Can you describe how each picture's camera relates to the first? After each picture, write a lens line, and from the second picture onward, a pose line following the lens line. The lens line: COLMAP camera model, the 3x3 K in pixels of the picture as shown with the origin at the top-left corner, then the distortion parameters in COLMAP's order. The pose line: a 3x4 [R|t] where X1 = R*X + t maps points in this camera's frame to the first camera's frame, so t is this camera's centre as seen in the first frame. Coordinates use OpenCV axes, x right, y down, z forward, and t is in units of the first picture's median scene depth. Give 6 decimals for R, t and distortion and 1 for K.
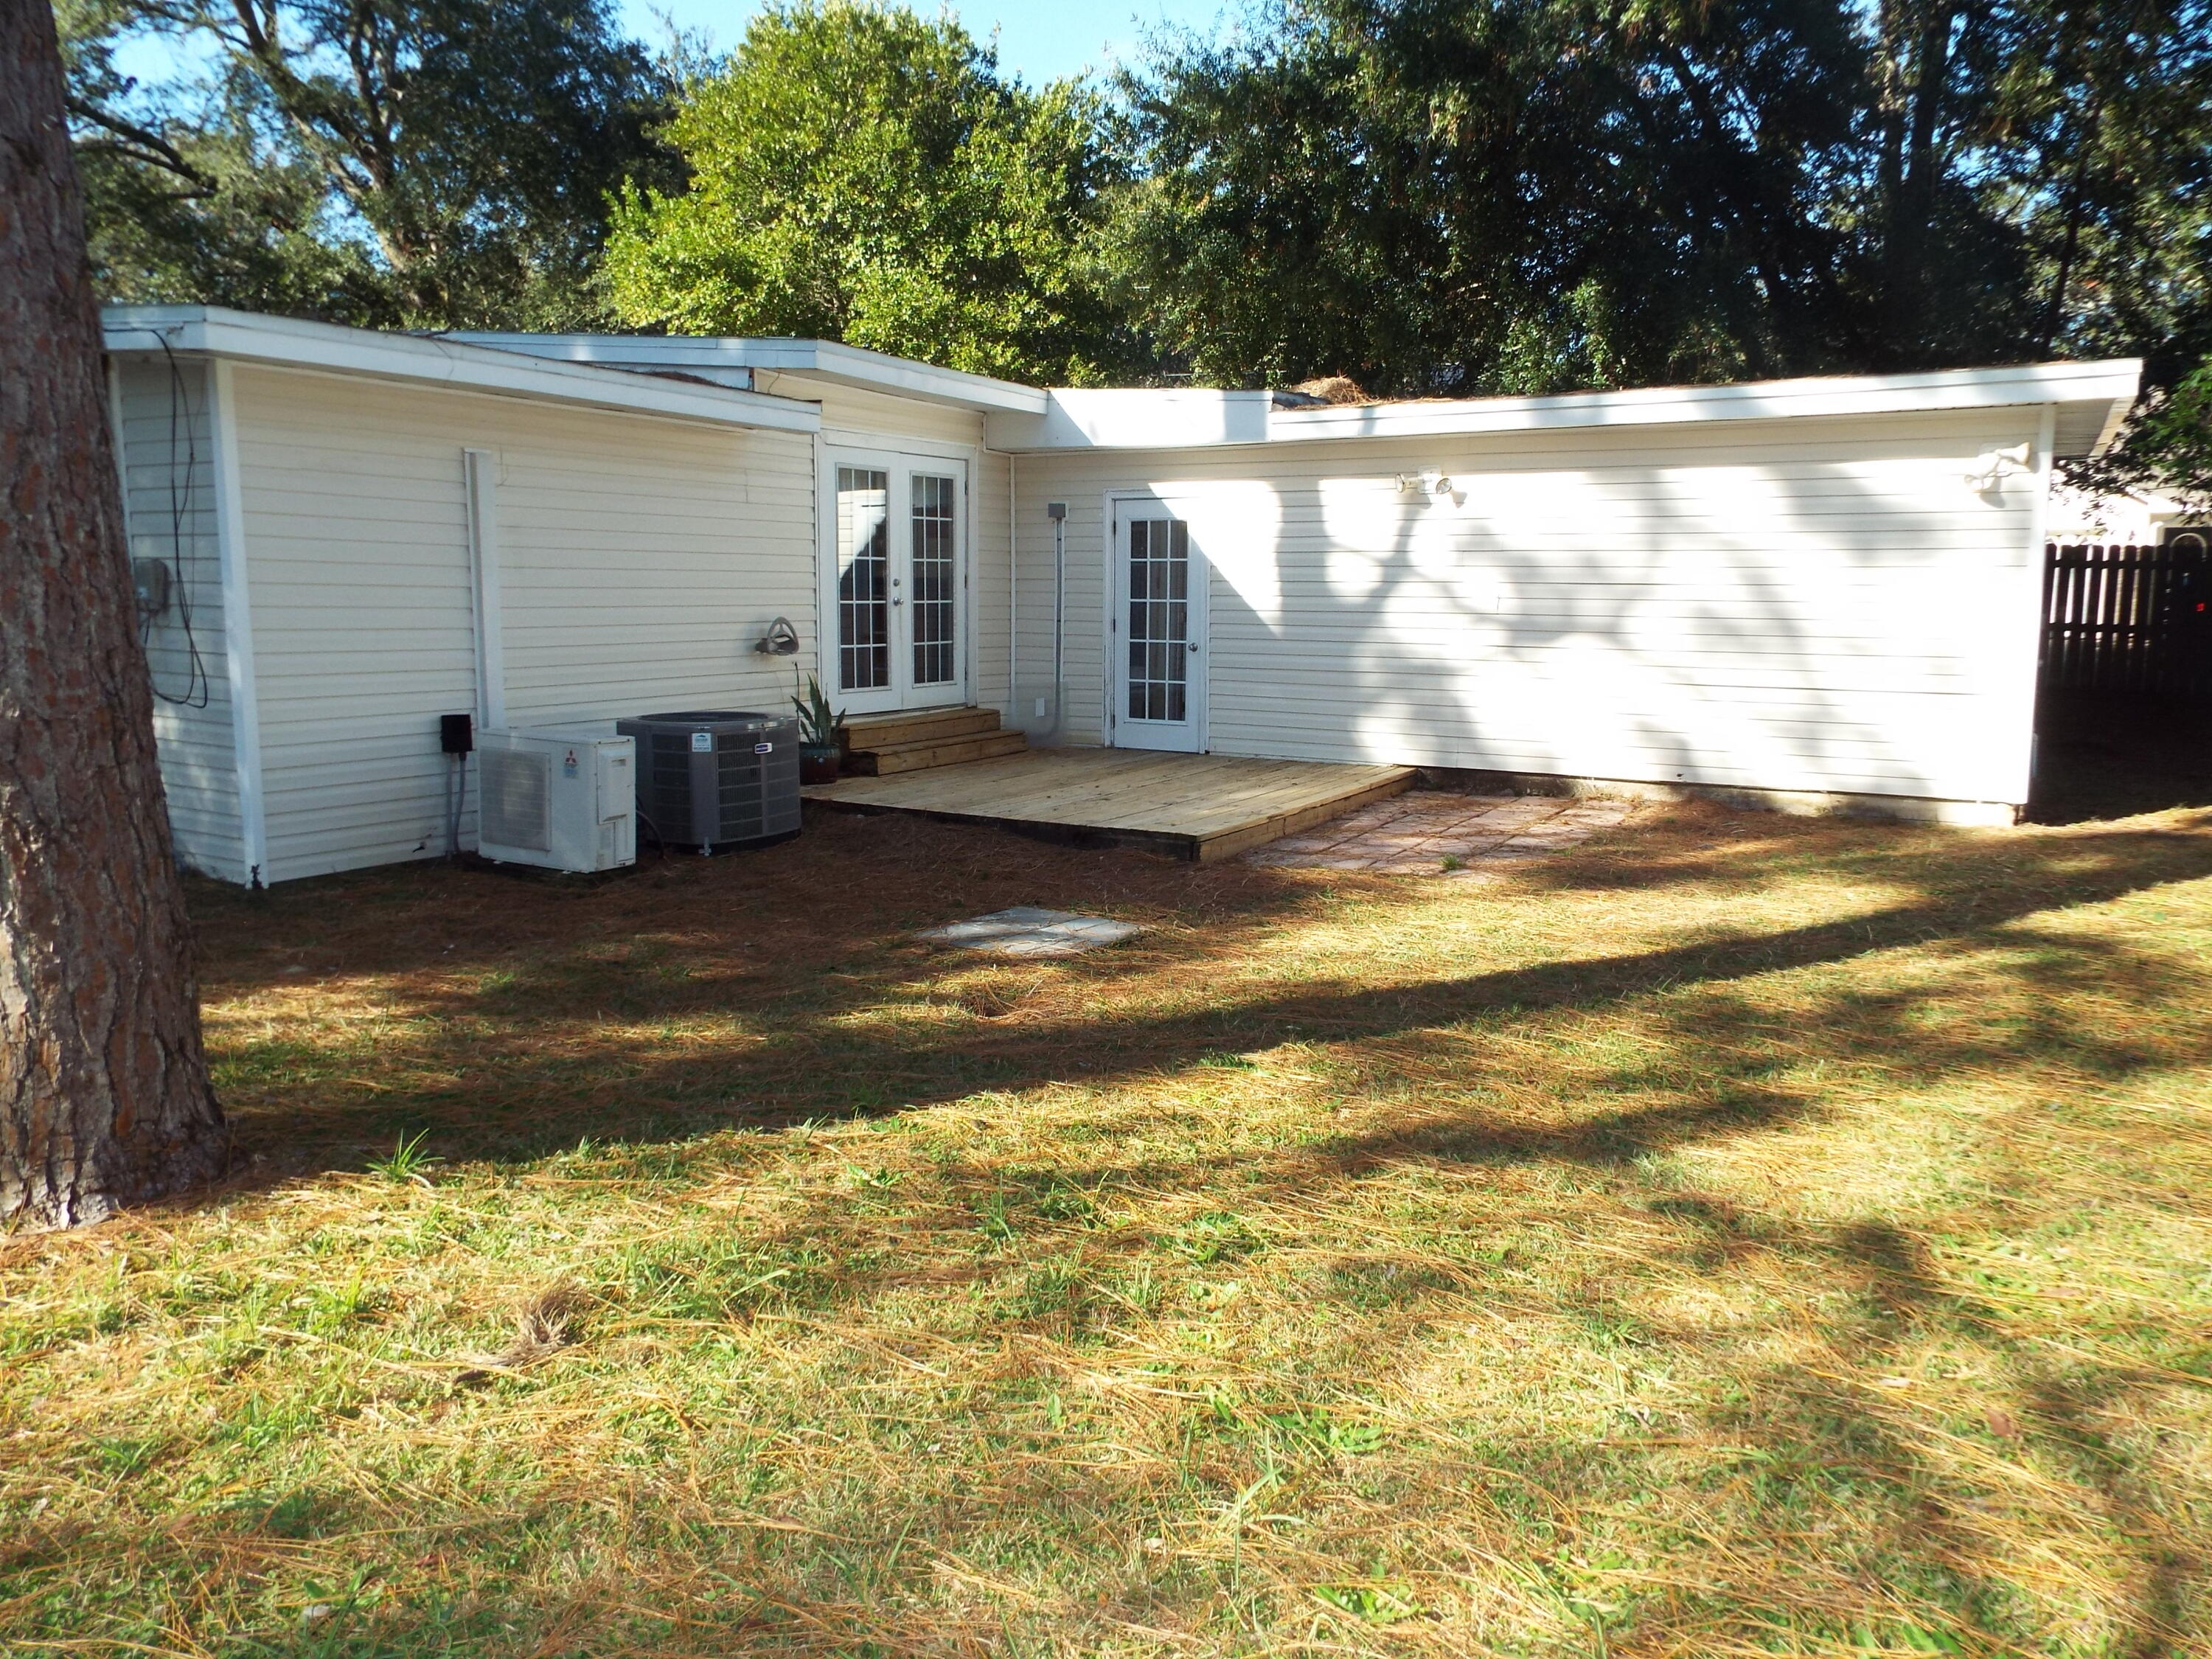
lens RADIAL K [[1552.4, 0, 1108.2], [0, 1552.4, 821.1], [0, 0, 1]] dist [-0.026010, 0.002470]
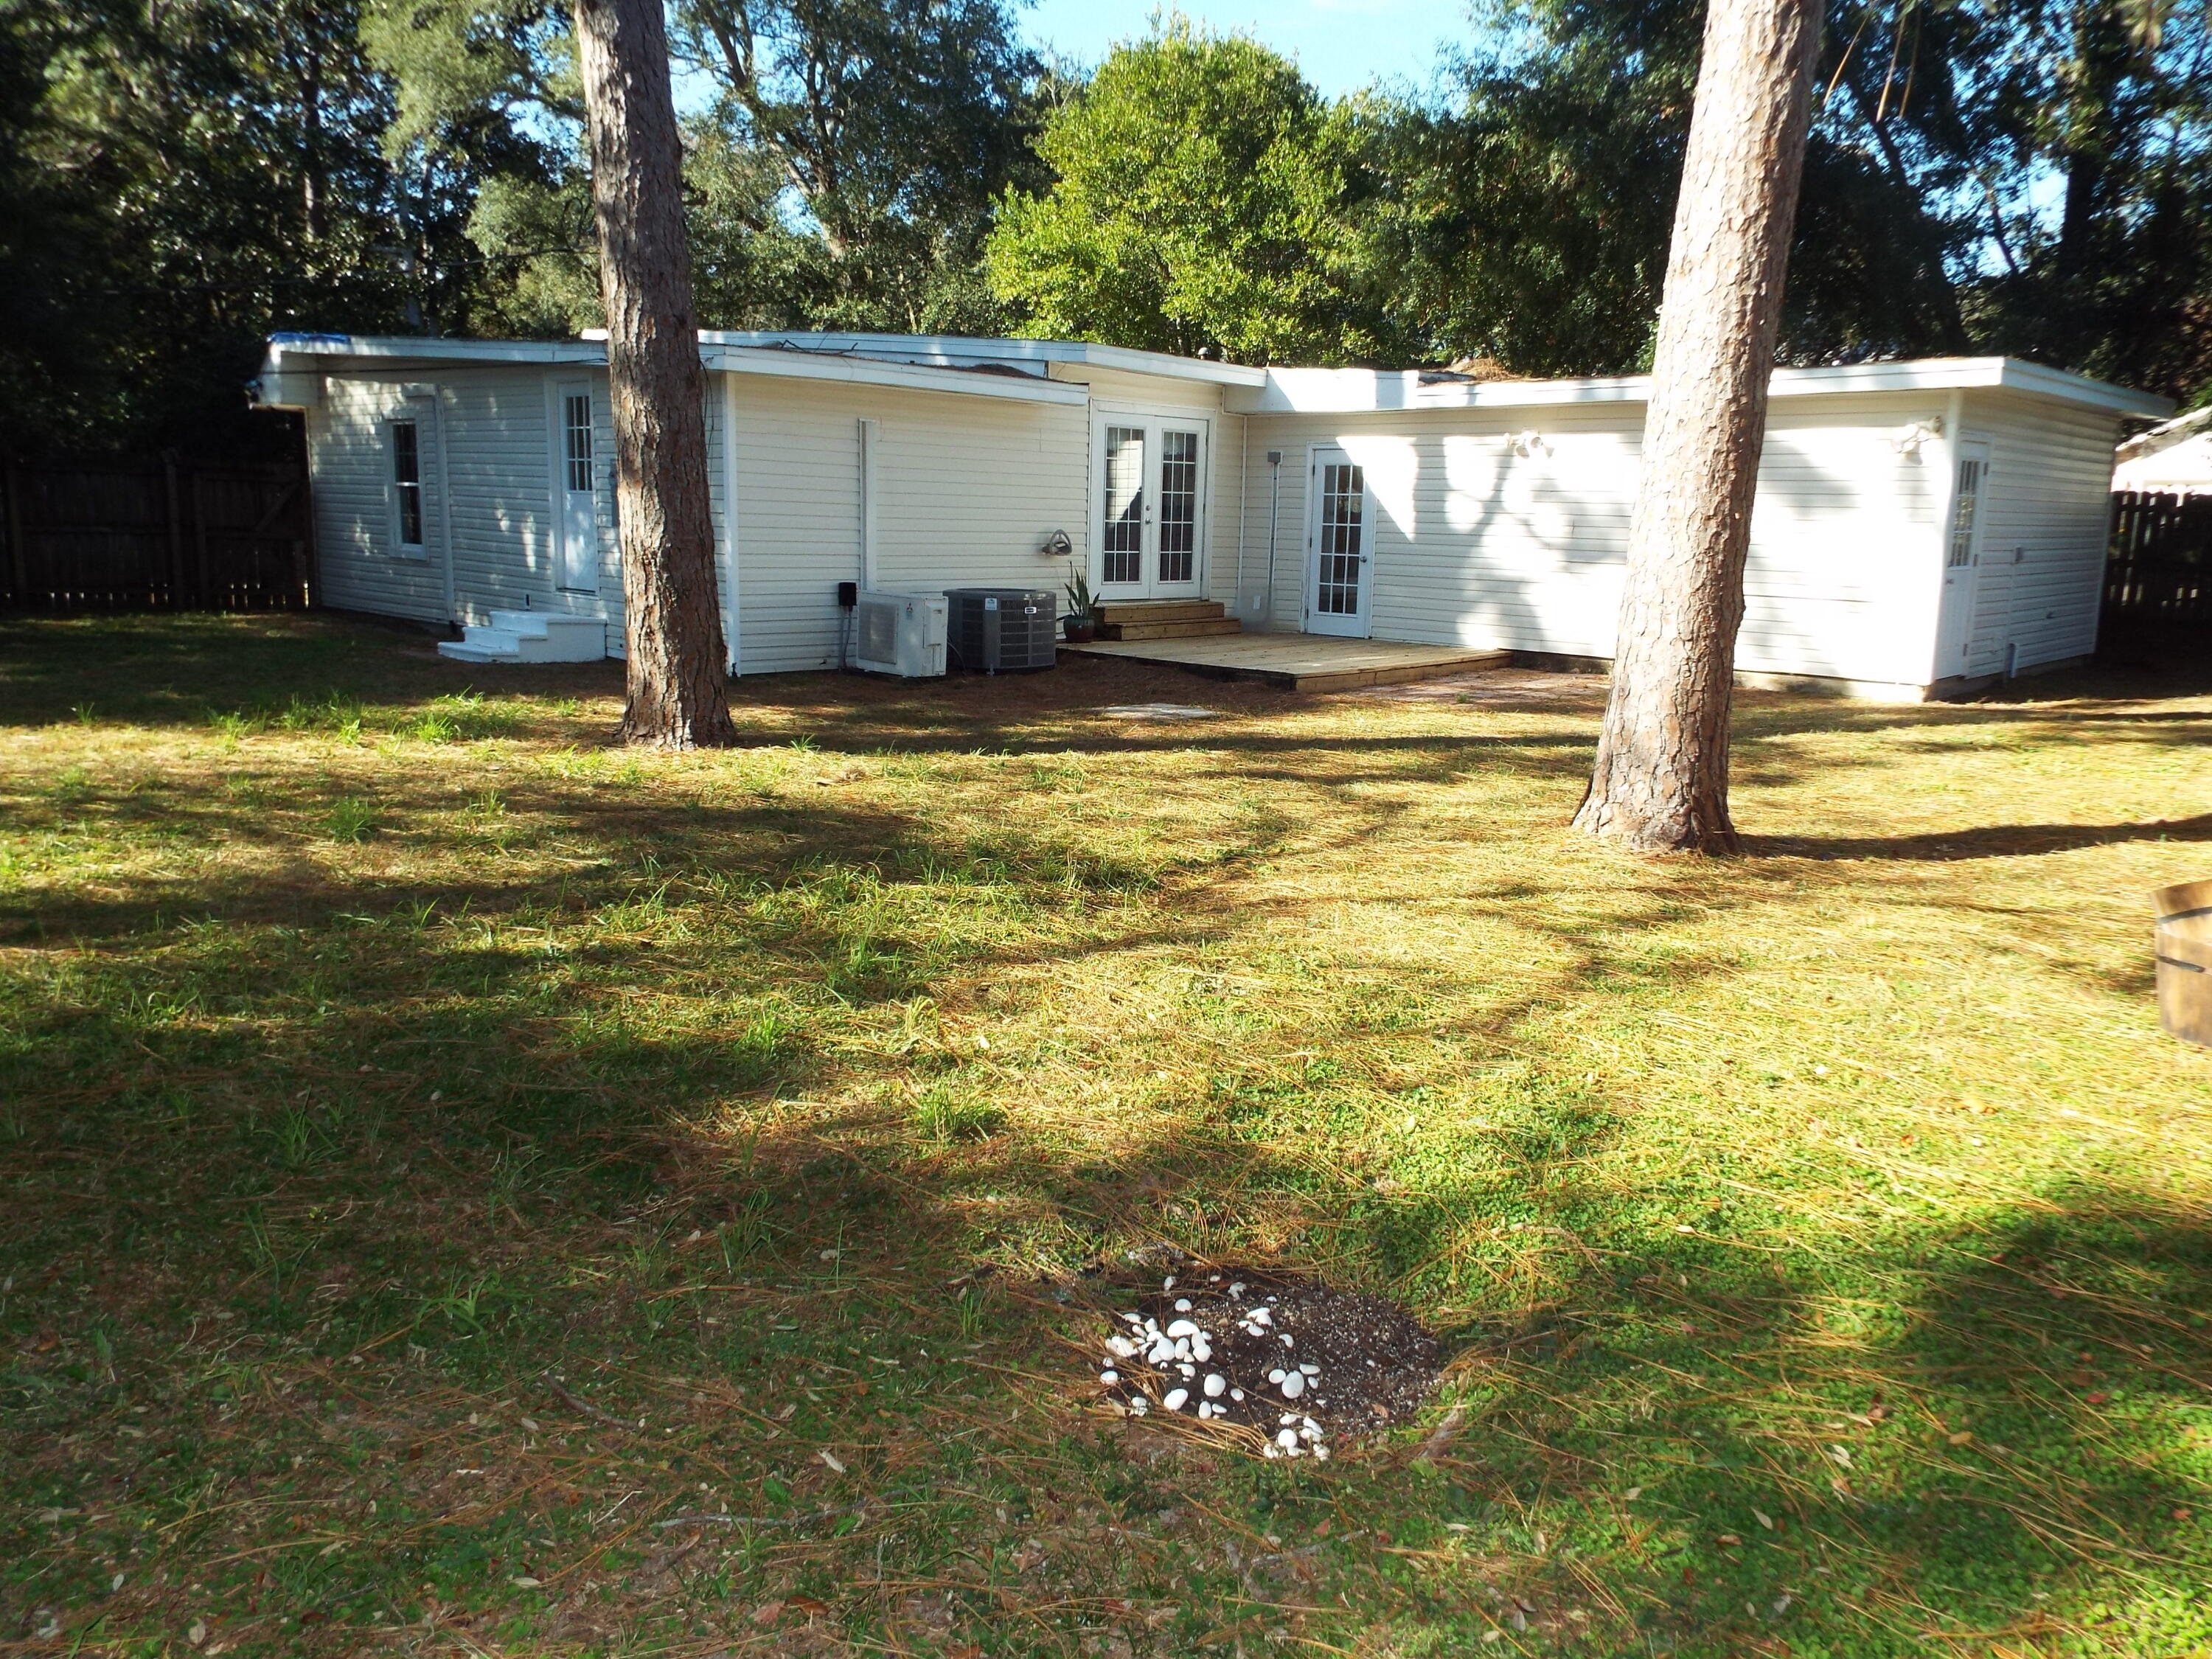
lens RADIAL K [[1552.4, 0, 1111.1], [0, 1552.4, 828.3], [0, 0, 1]] dist [-0.026010, 0.002470]
pose [[0.968730, 0.065609, -0.239286, 0.186606], [-0.054184, 0.997069, 0.054021, 0.062559], [0.242128, -0.039366, 0.969445, -0.387282]]
